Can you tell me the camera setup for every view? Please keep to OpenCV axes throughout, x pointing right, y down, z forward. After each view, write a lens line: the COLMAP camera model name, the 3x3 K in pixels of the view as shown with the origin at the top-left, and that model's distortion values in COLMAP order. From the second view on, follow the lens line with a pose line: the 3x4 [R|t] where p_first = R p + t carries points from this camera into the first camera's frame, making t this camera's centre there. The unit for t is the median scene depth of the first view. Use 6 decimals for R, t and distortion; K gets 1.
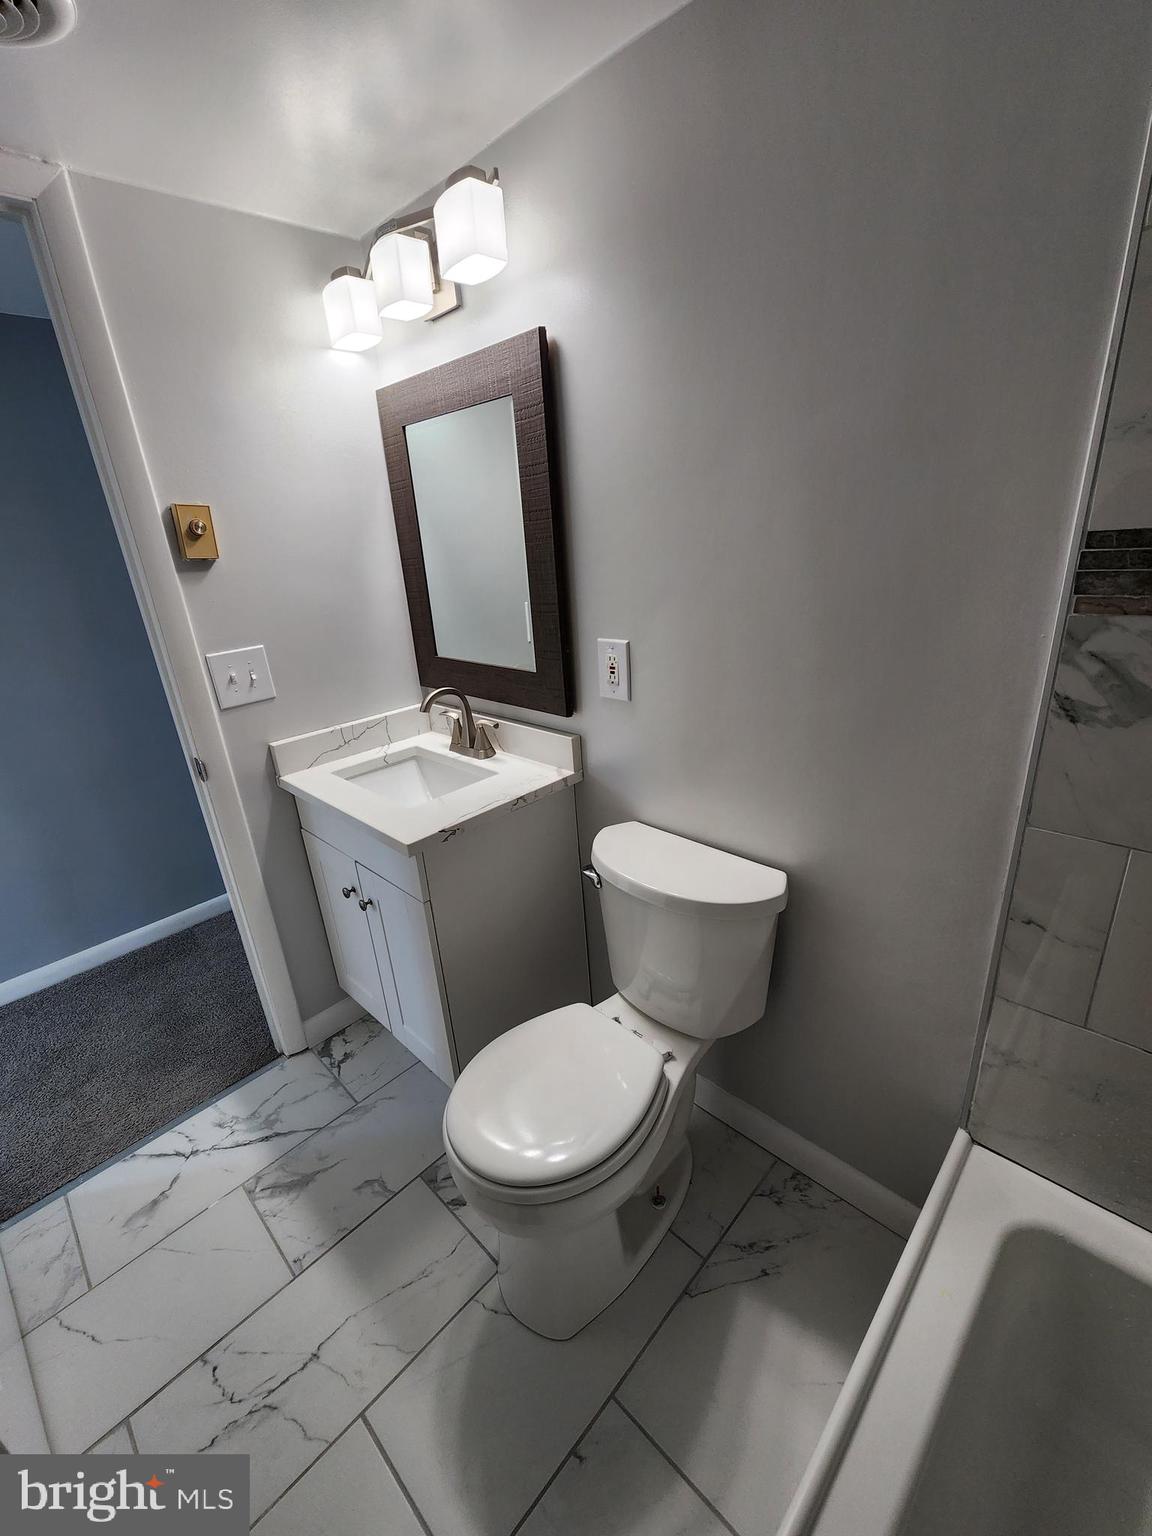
lens RADIAL K [[632.2, 0, 581.0], [0, 632.2, 773.1], [0, 0, 1]] dist [0.001030, -0.002038]
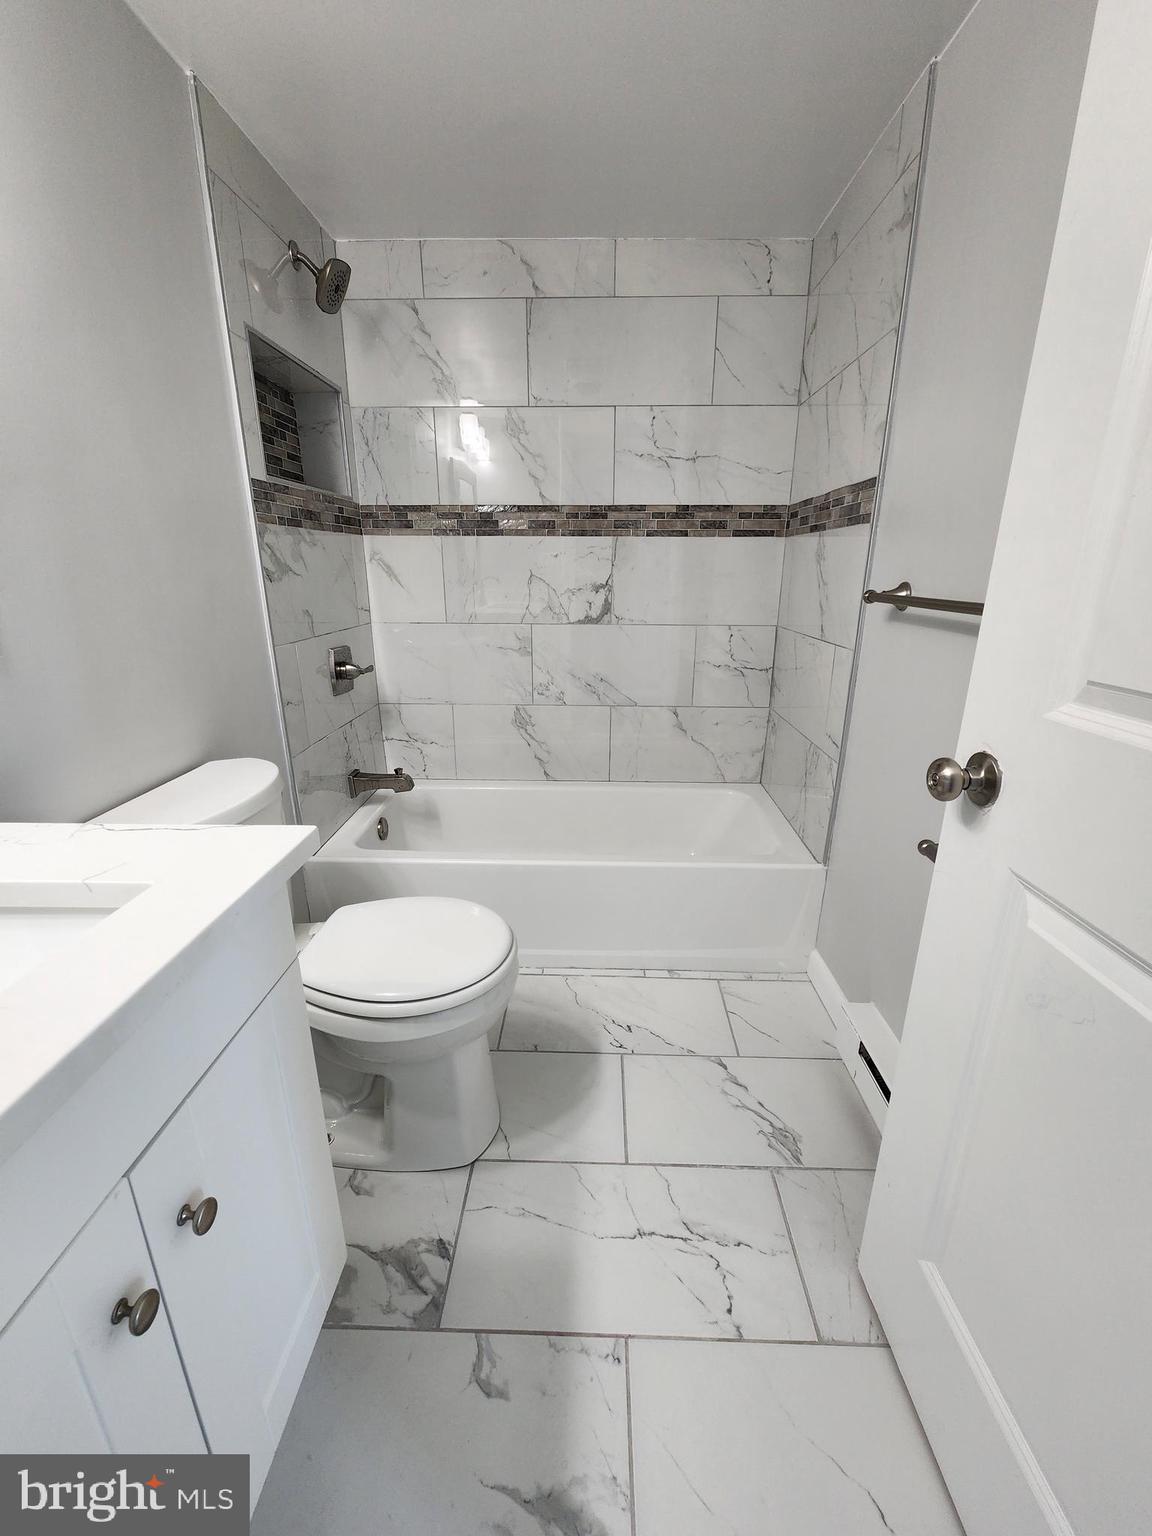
lens RADIAL K [[632.2, 0, 577.8], [0, 632.2, 767.0], [0, 0, 1]] dist [0.001030, -0.002038]
pose [[-0.670192, -0.160632, 0.724597, -0.942255], [0.302941, 0.832062, 0.464651, -0.158632], [-0.677547, 0.530915, -0.508979, 1.171832]]
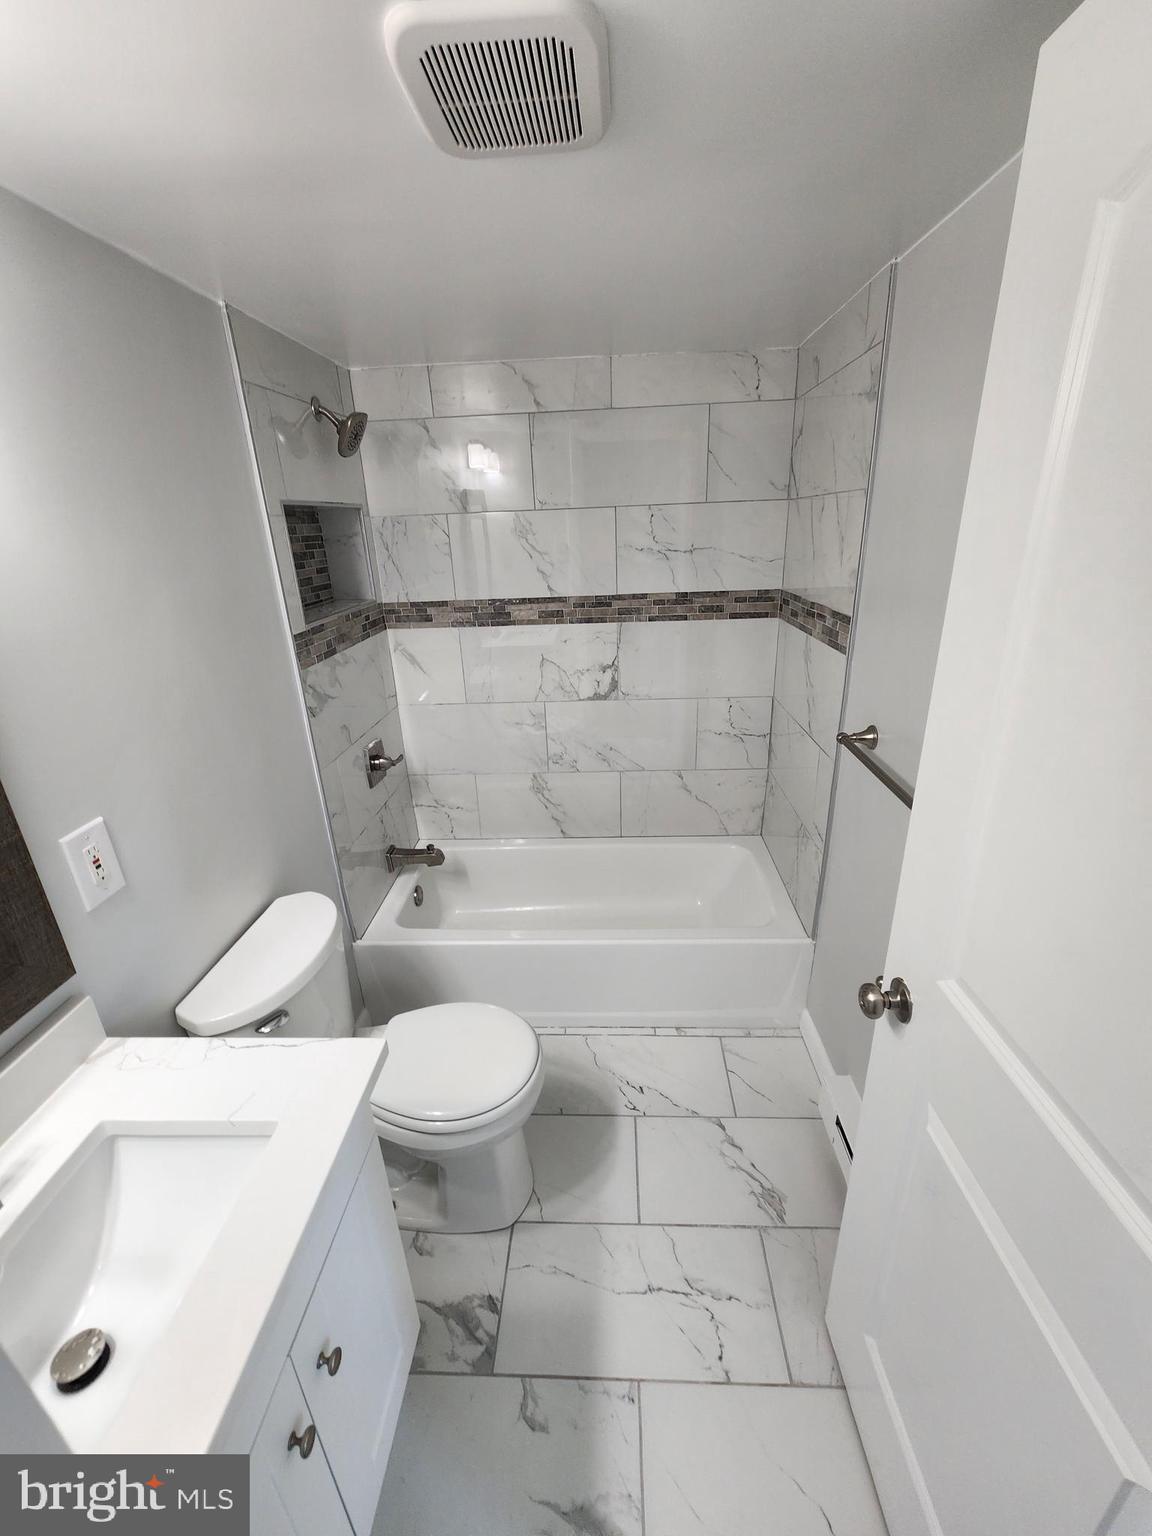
lens RADIAL K [[632.2, 0, 578.3], [0, 632.2, 766.3], [0, 0, 1]] dist [0.001030, -0.002038]
pose [[-0.654466, -0.184892, 0.733136, -1.025825], [0.343017, 0.791507, 0.505822, -0.523631], [-0.673805, 0.582522, -0.454593, 1.052266]]
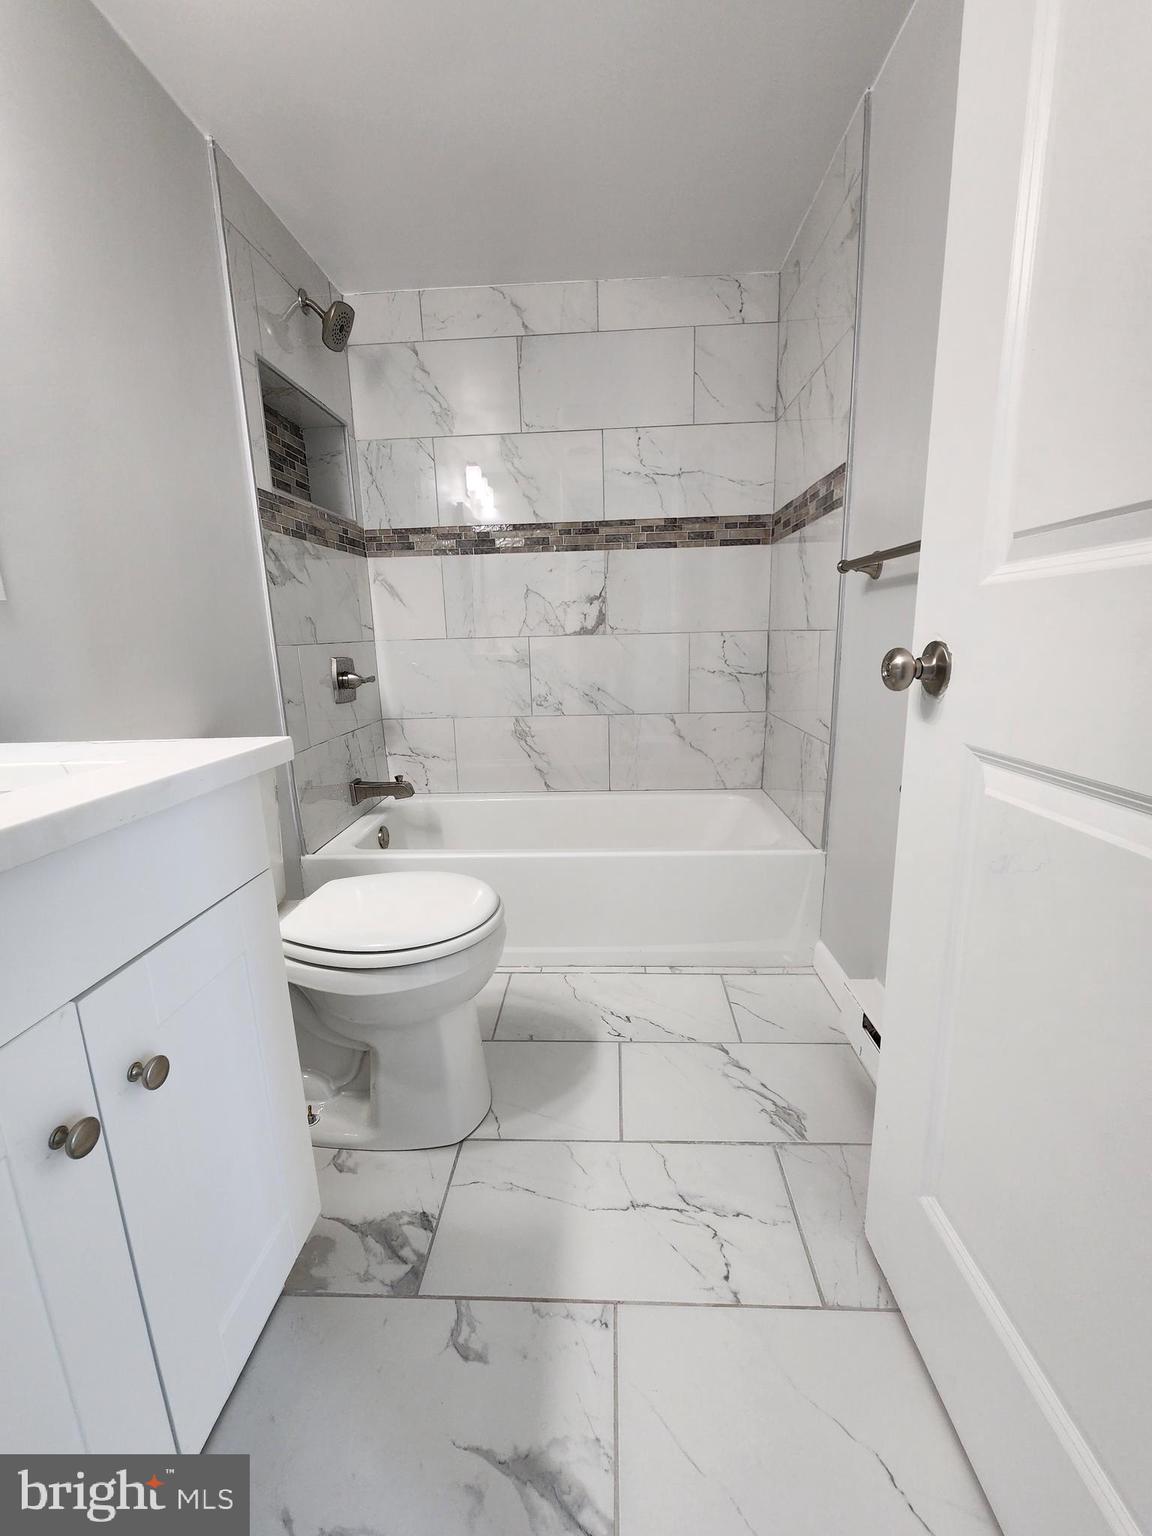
lens RADIAL K [[632.2, 0, 577.4], [0, 632.2, 766.5], [0, 0, 1]] dist [0.001030, -0.002038]
pose [[-0.651959, -0.073199, 0.754713, -1.013026], [0.335758, 0.864561, 0.373899, -0.006613], [-0.679864, 0.497168, -0.539081, 1.227000]]
